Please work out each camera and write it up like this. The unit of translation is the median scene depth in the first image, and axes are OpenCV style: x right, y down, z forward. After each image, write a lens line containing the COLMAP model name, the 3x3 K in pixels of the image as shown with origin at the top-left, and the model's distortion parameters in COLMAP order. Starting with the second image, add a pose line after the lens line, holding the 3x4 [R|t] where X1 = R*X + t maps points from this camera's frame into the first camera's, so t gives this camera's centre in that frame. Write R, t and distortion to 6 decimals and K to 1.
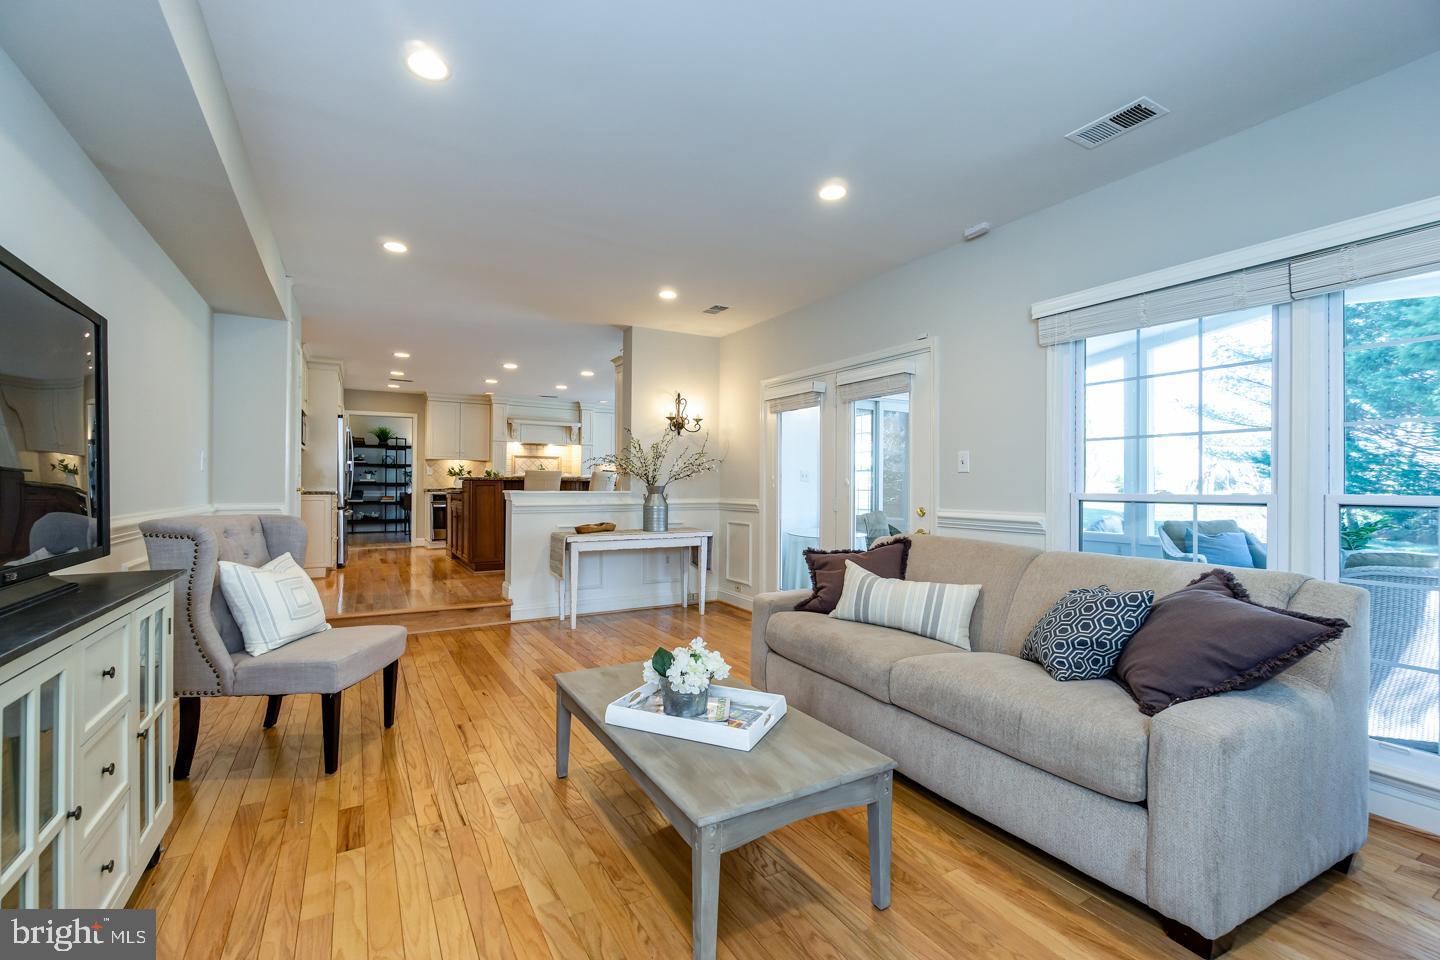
lens RADIAL K [[652.9, 0, 714.5], [0, 652.9, 467.8], [0, 0, 1]] dist [0.000991, 0.000139]
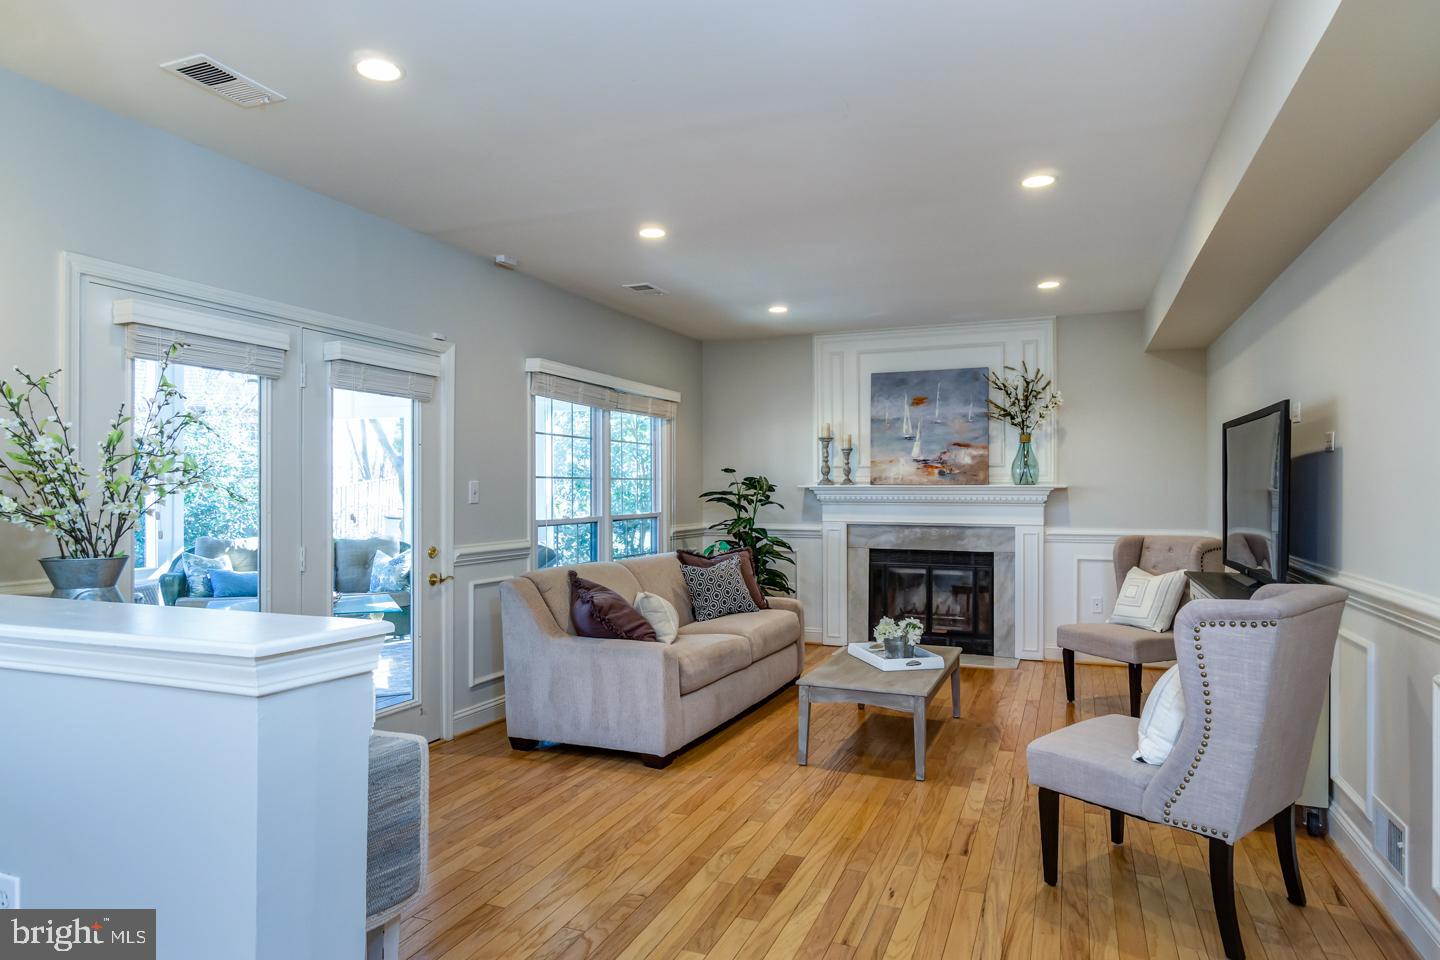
lens RADIAL K [[900.8, 0, 720.0], [0, 900.8, 480.0], [0, 0, 1]] dist [-0.002205, -0.000672]
pose [[-0.638097, 0.001624, 0.769955, -1.017977], [-0.021259, 0.999579, -0.019726, -0.009803], [-0.769663, -0.028955, -0.637794, 1.905415]]
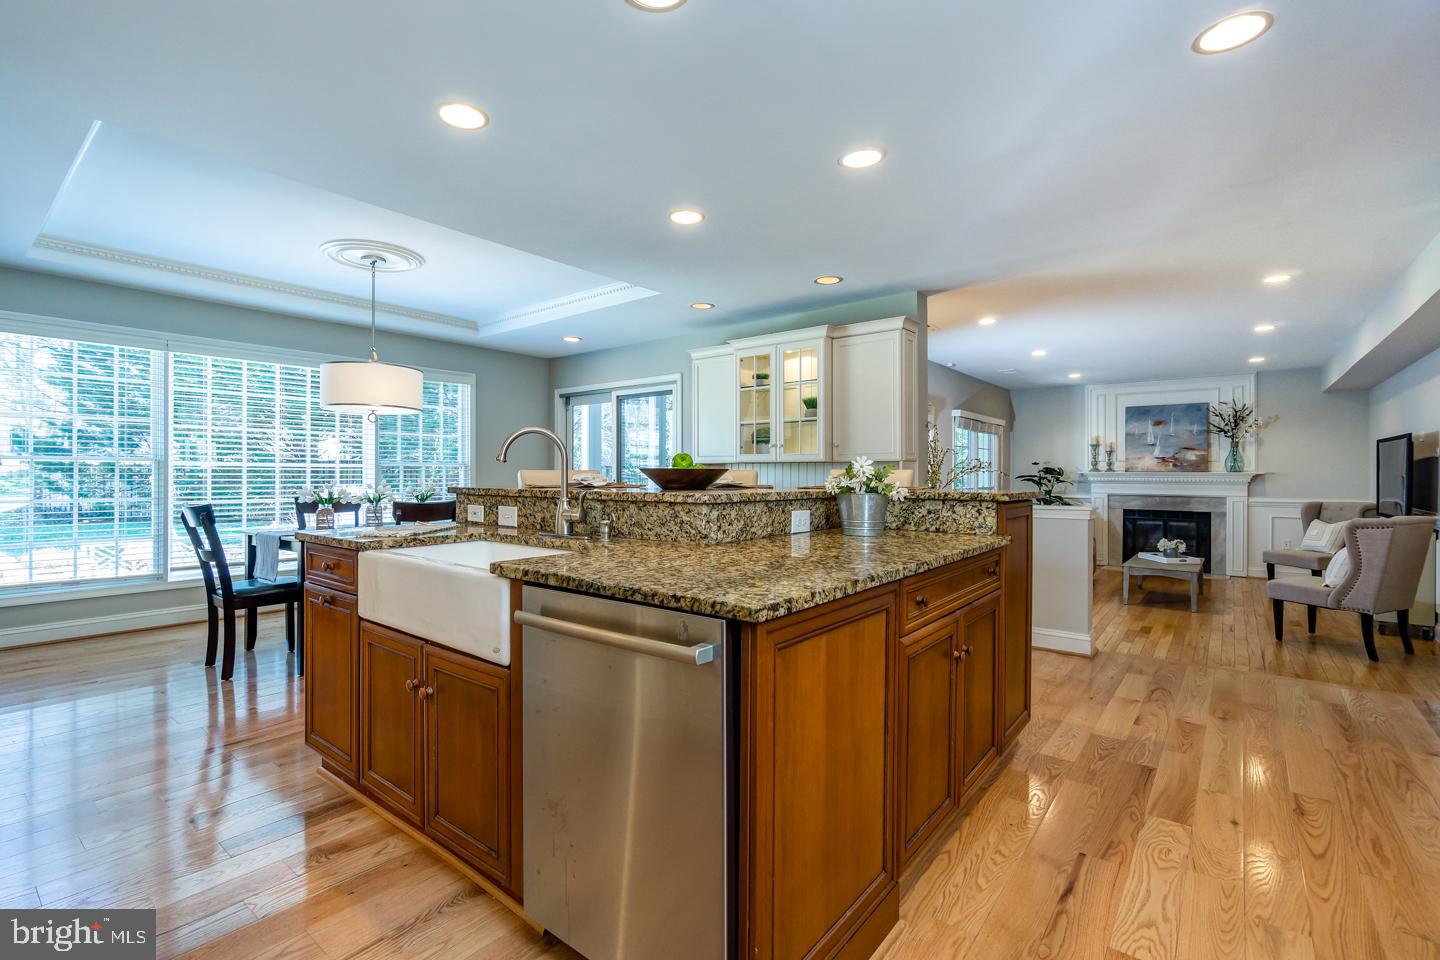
lens RADIAL K [[652.9, 0, 714.5], [0, 652.9, 467.8], [0, 0, 1]] dist [0.000991, 0.000139]
pose [[-0.381834, -0.001488, 0.924230, -1.483687], [-0.028091, 0.999555, -0.009996, 0.011920], [-0.923804, -0.029779, -0.381706, 2.965212]]
